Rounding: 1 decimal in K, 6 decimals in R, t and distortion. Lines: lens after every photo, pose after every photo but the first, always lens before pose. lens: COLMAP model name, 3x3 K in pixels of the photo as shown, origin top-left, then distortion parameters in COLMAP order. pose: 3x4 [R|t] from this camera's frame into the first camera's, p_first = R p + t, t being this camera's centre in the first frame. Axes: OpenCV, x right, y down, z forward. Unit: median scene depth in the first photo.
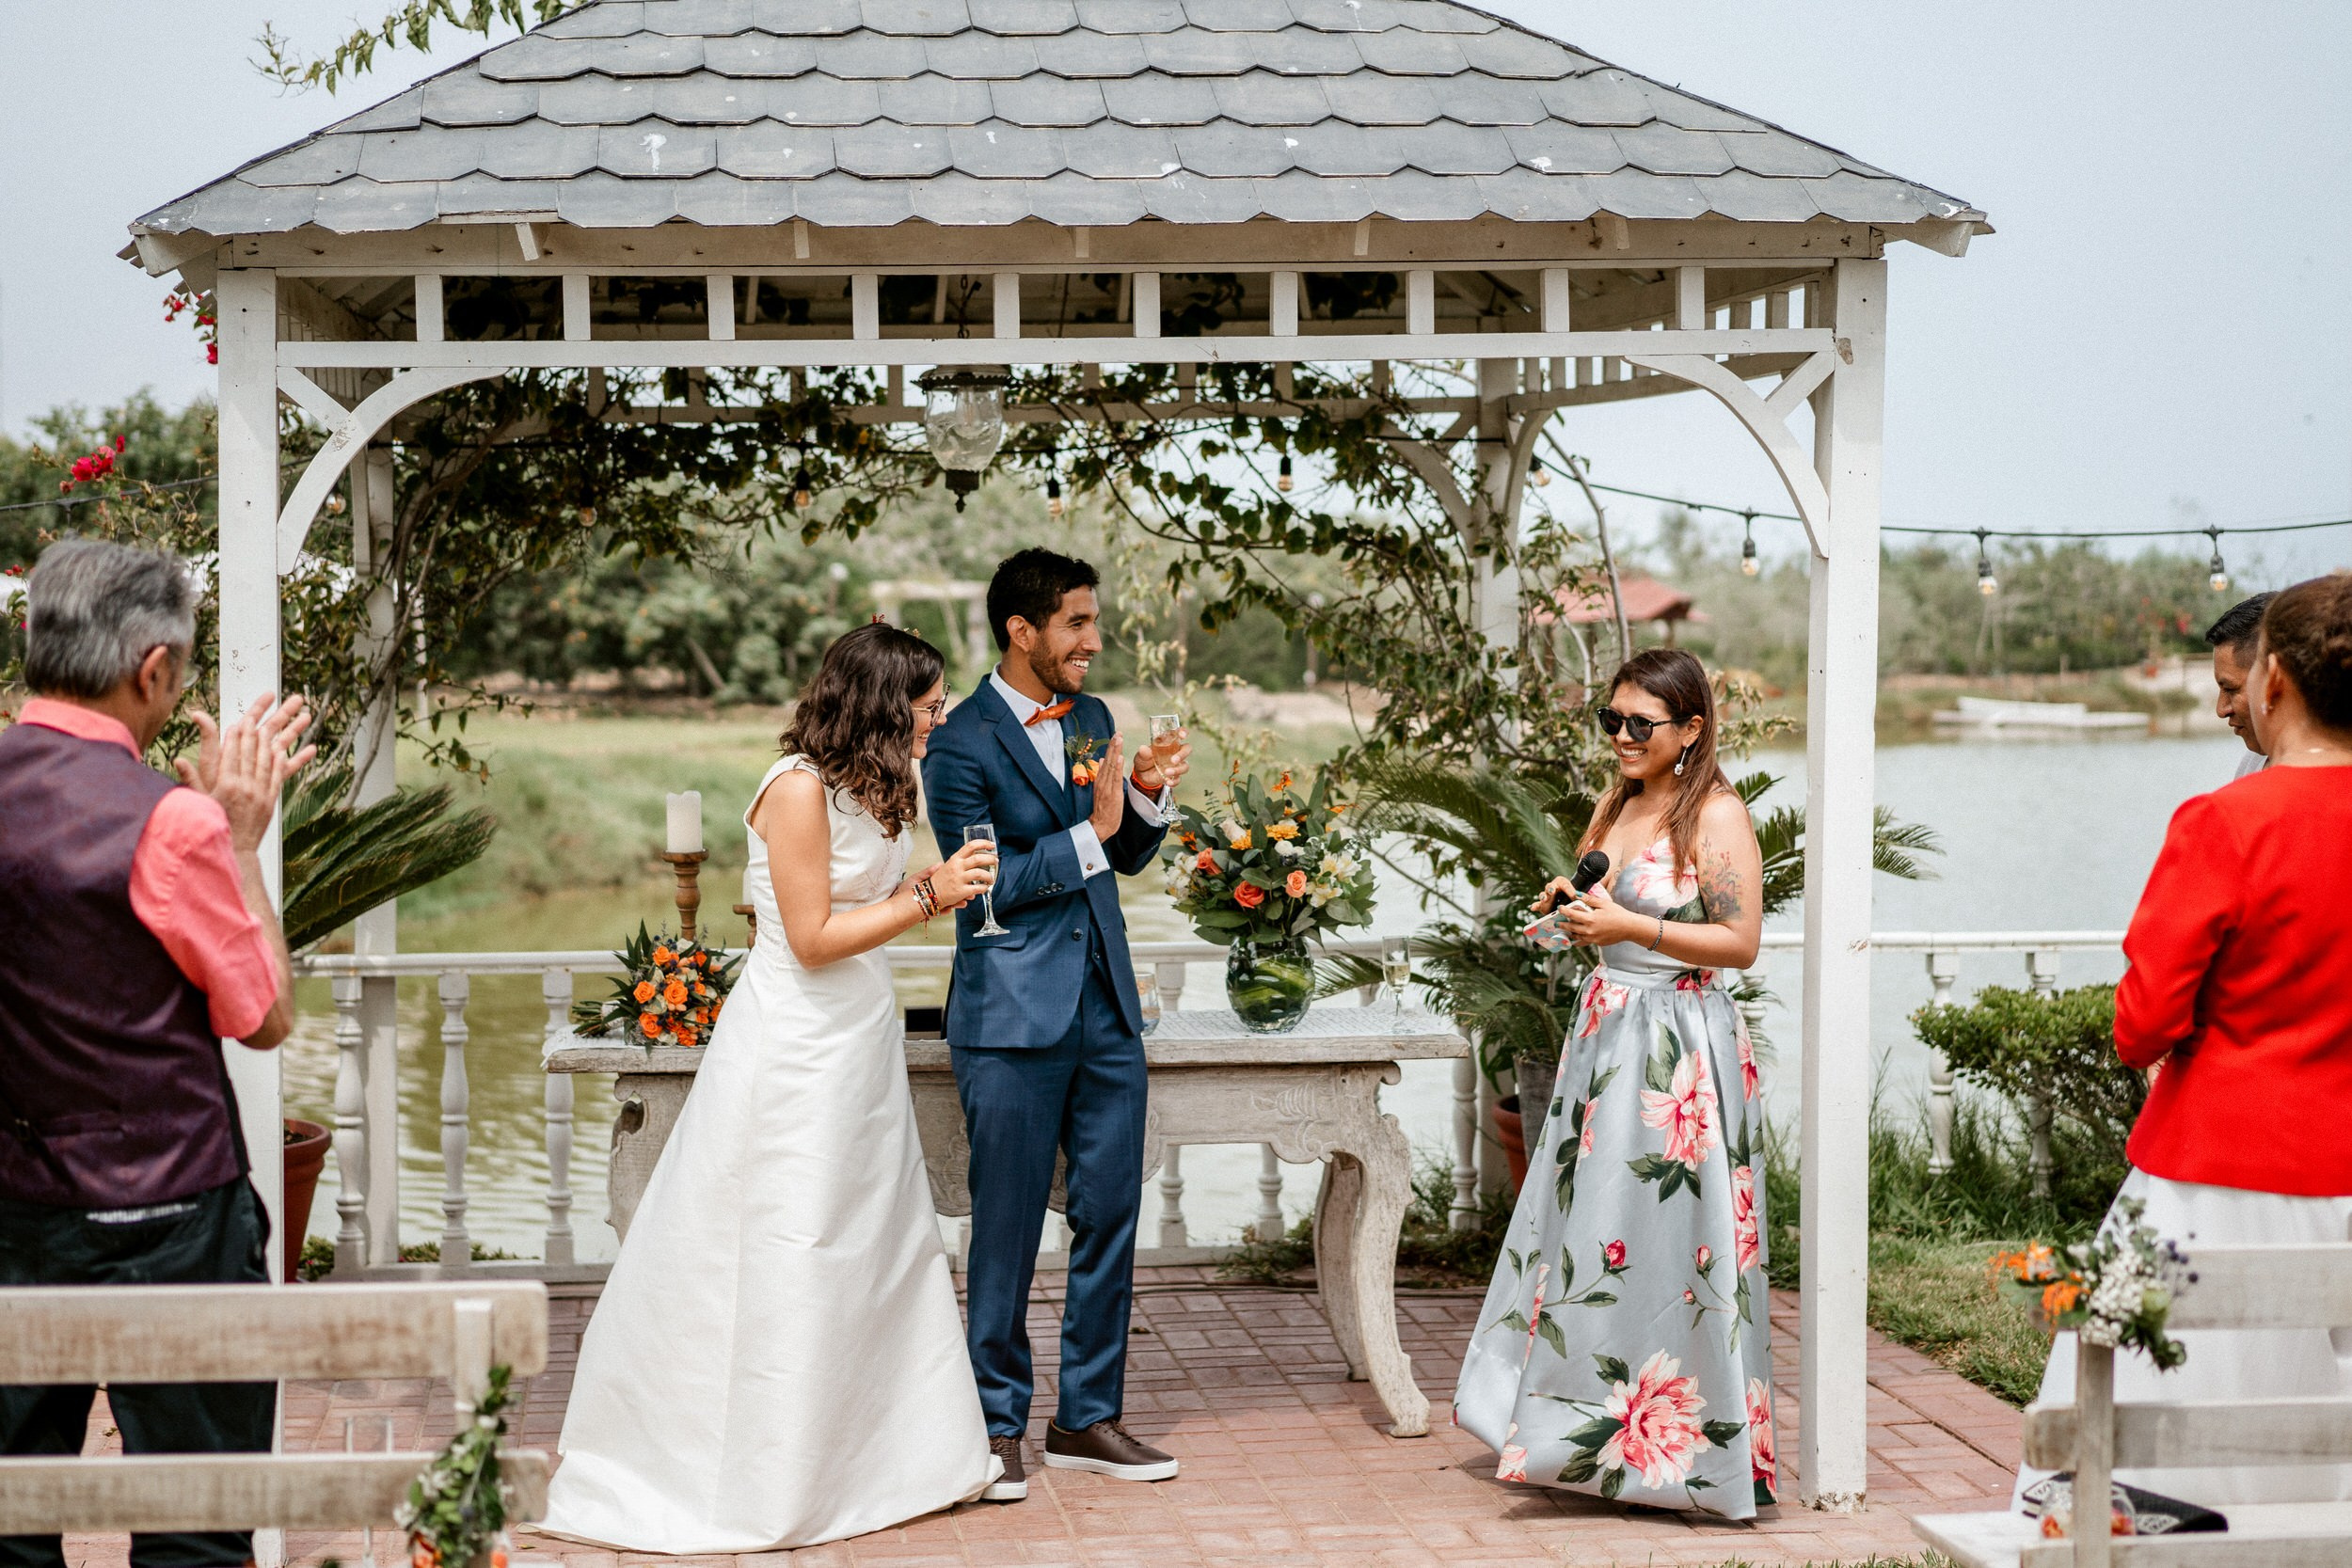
lens RADIAL K [[3647.3, 0, 1112.4], [0, 3647.3, 784.6], [0, 0, 1]] dist [0.005245, -0.102865]
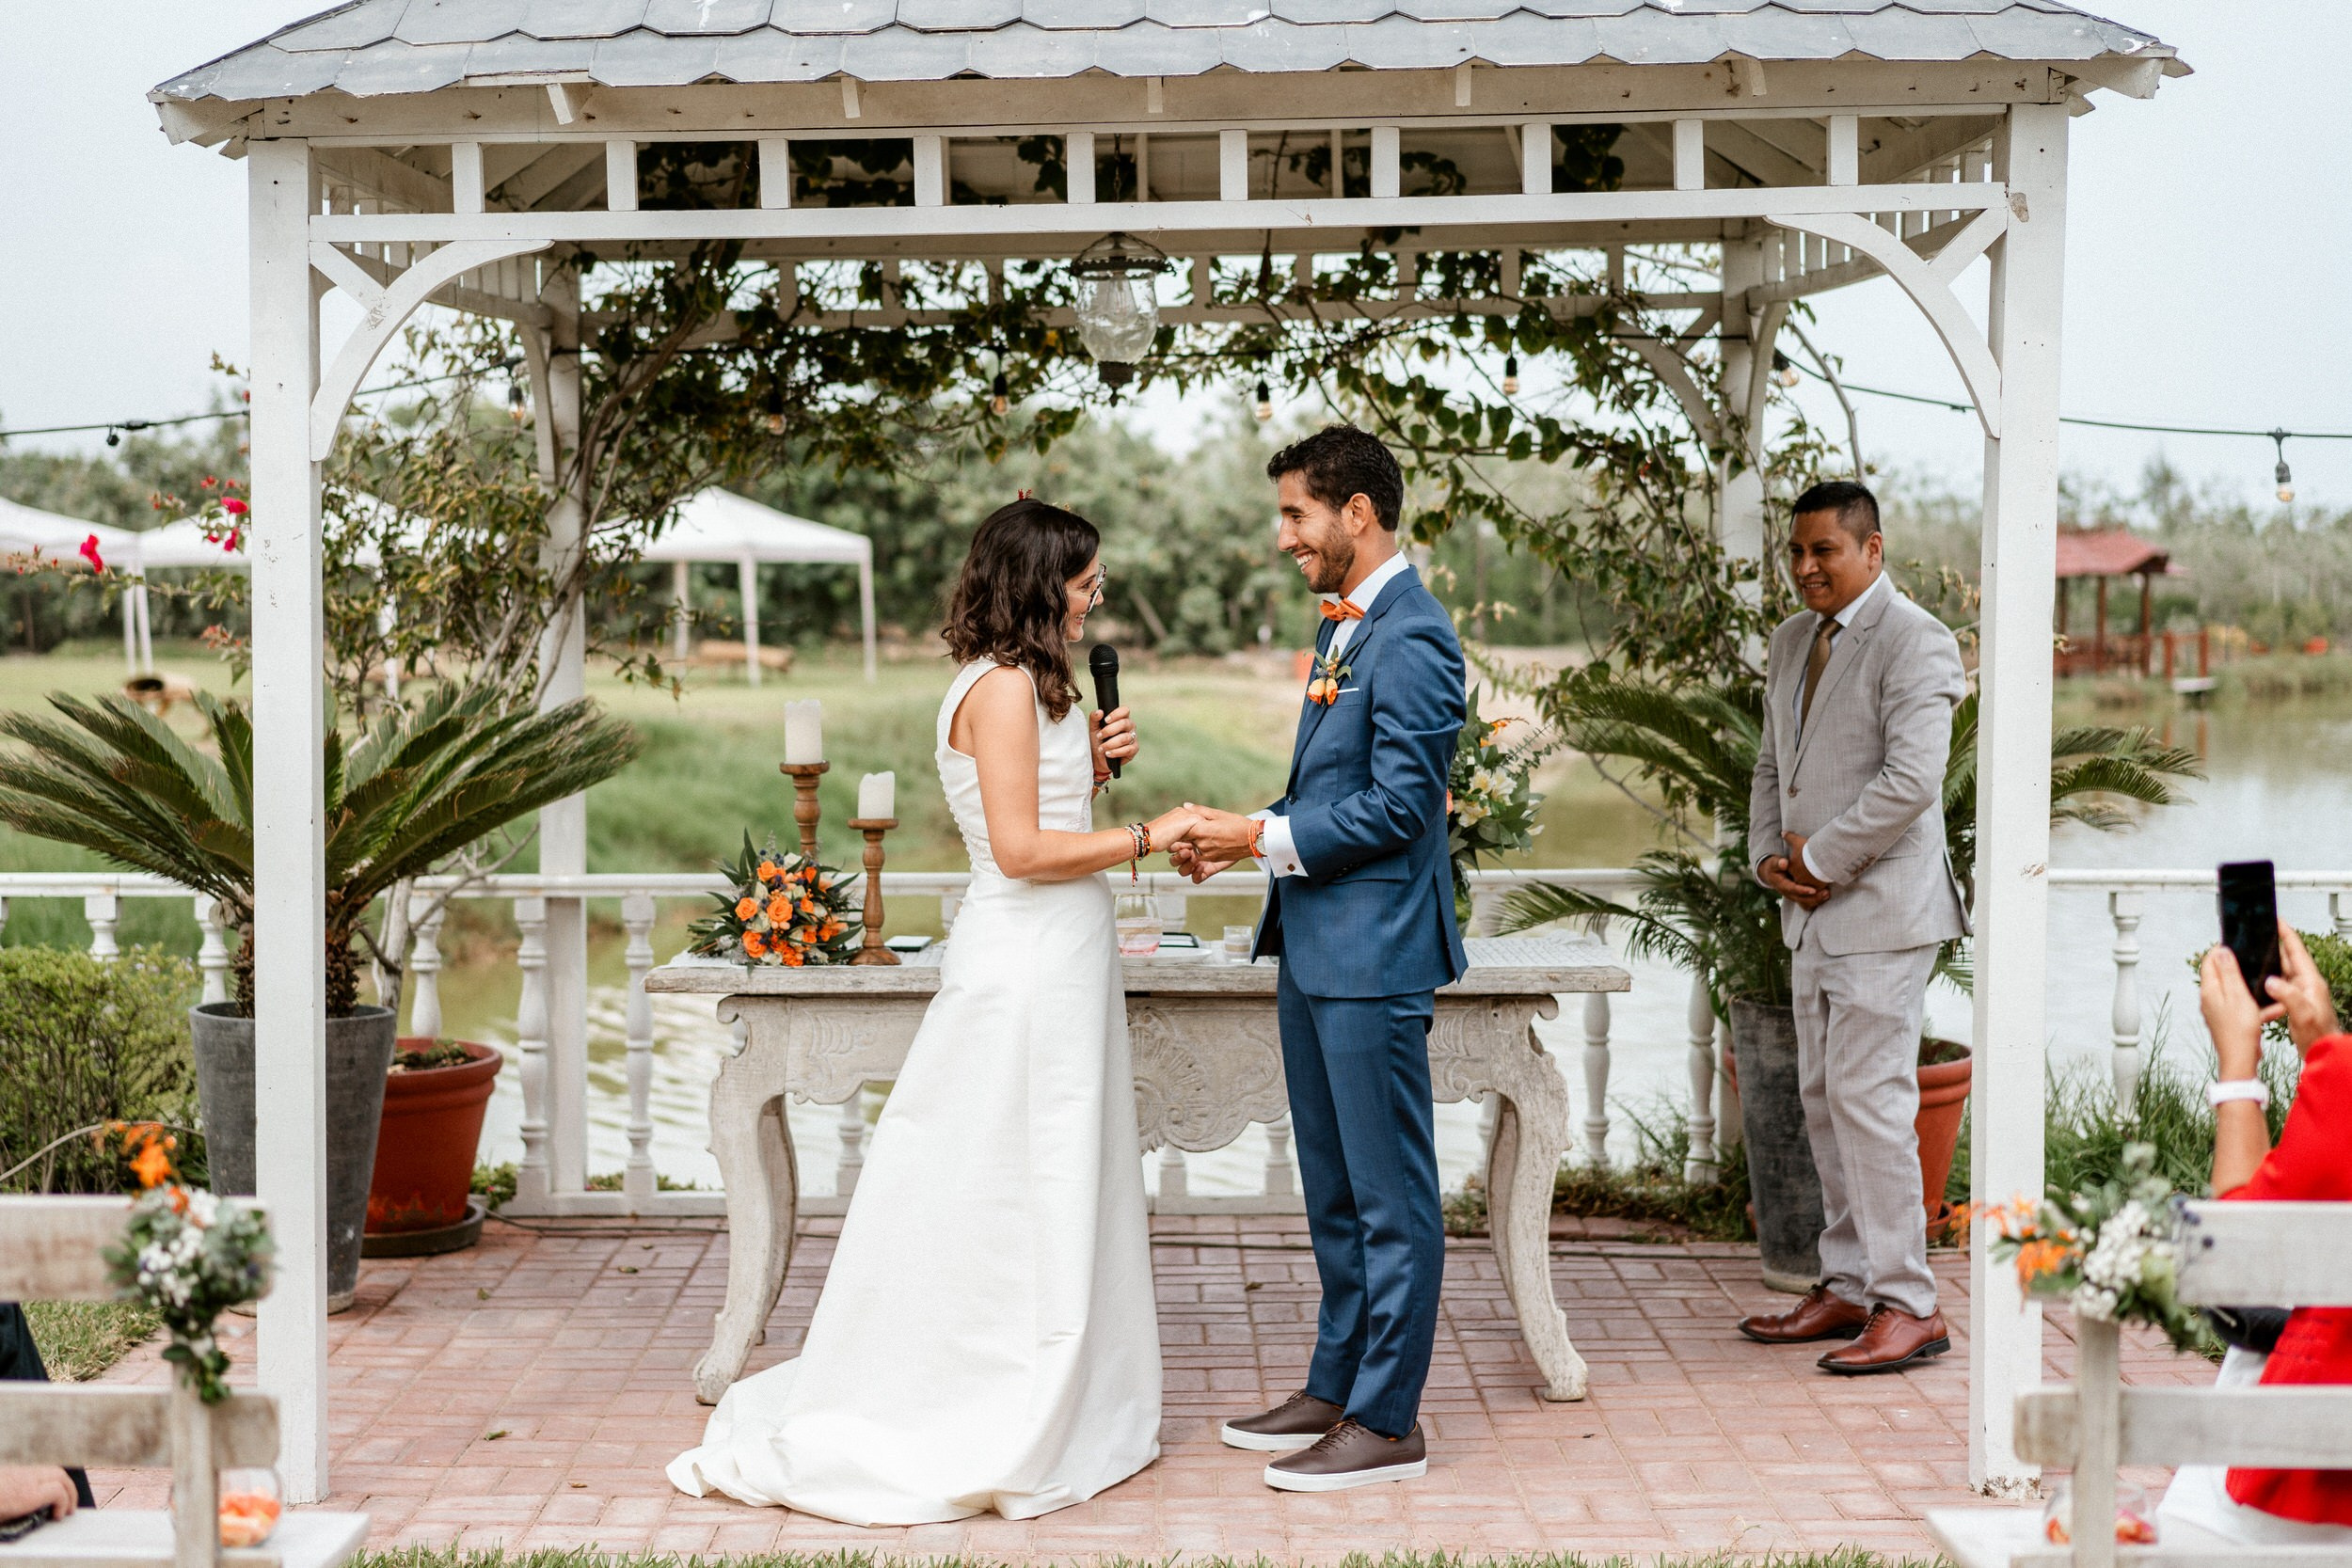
lens RADIAL K [[3596.5, 0, 1115.9], [0, 3596.5, 773.6], [0, 0, 1]] dist [0.003209, -0.069173]
pose [[0.990880, 0.006887, -0.134572, 0.073909], [-0.005767, 0.999945, 0.008711, 0.010240], [0.134624, -0.007855, 0.990866, 0.068476]]
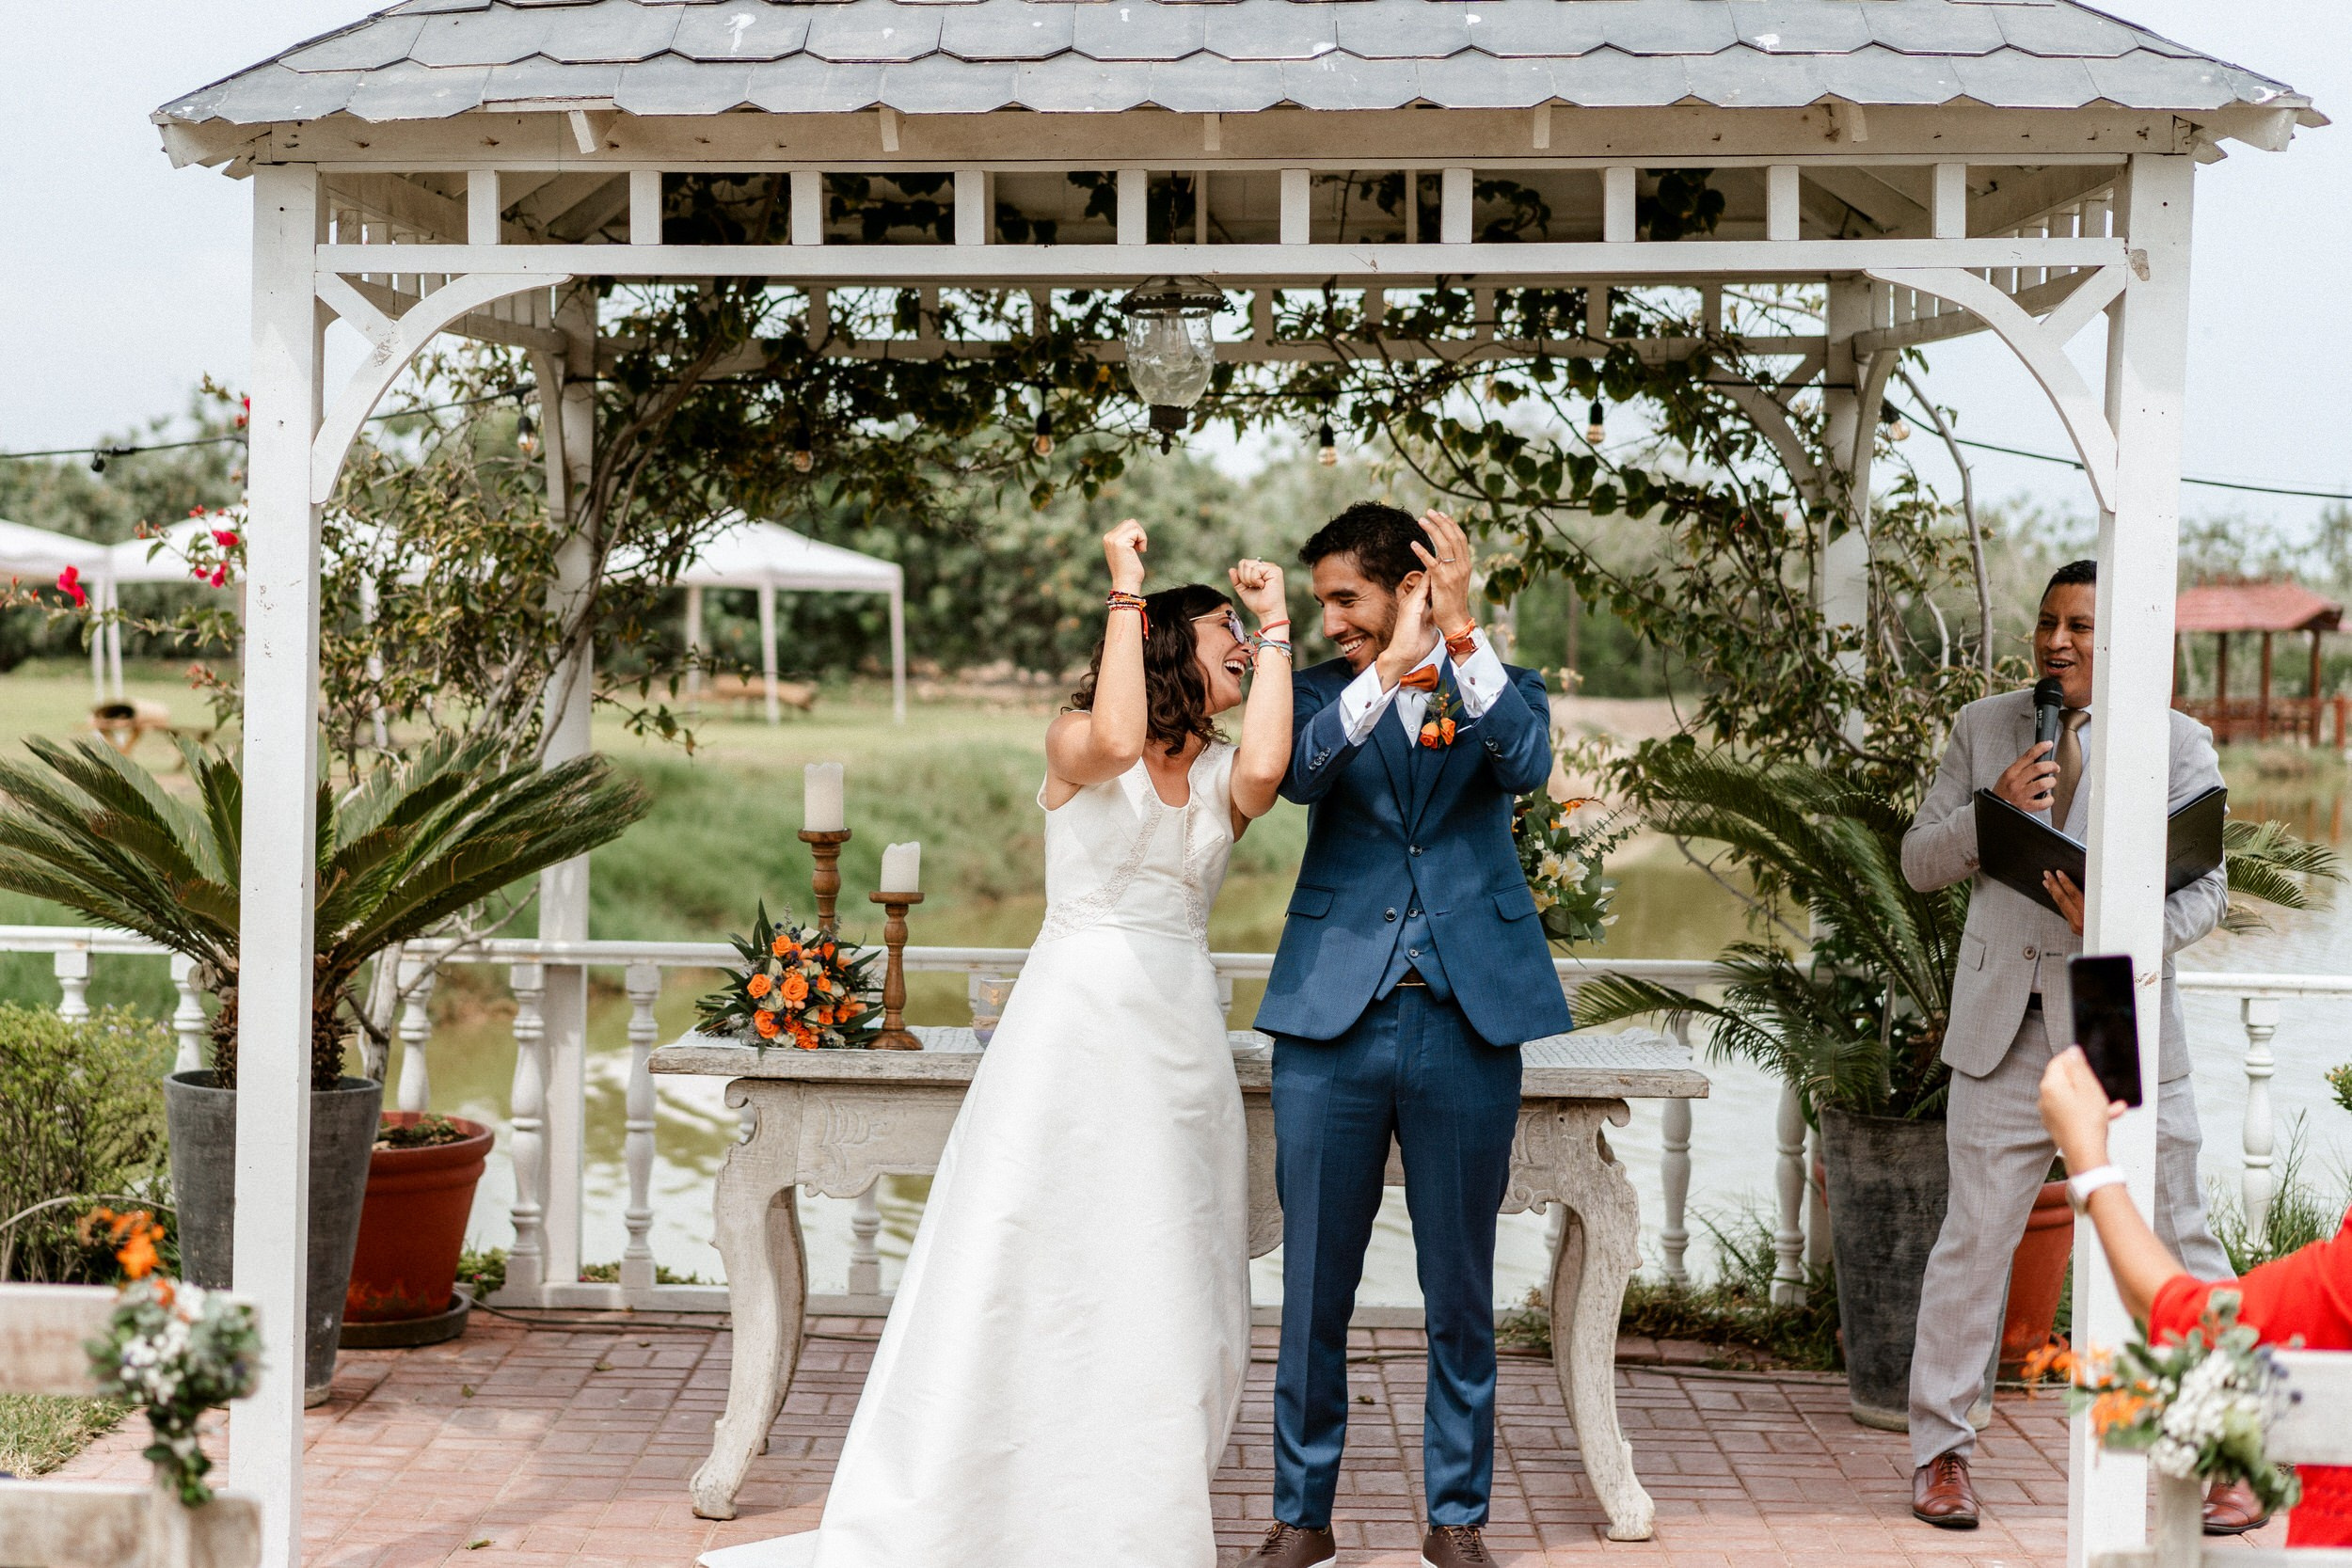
lens RADIAL K [[3964.3, 0, 1010.6], [0, 3964.3, 723.1], [0, 0, 1]] dist [-0.005600, -0.038947]
pose [[0.984371, 0.023937, -0.174475, 0.078690], [-0.027138, 0.999504, -0.015982, 0.005337], [0.174006, 0.020467, 0.984532, 0.048115]]
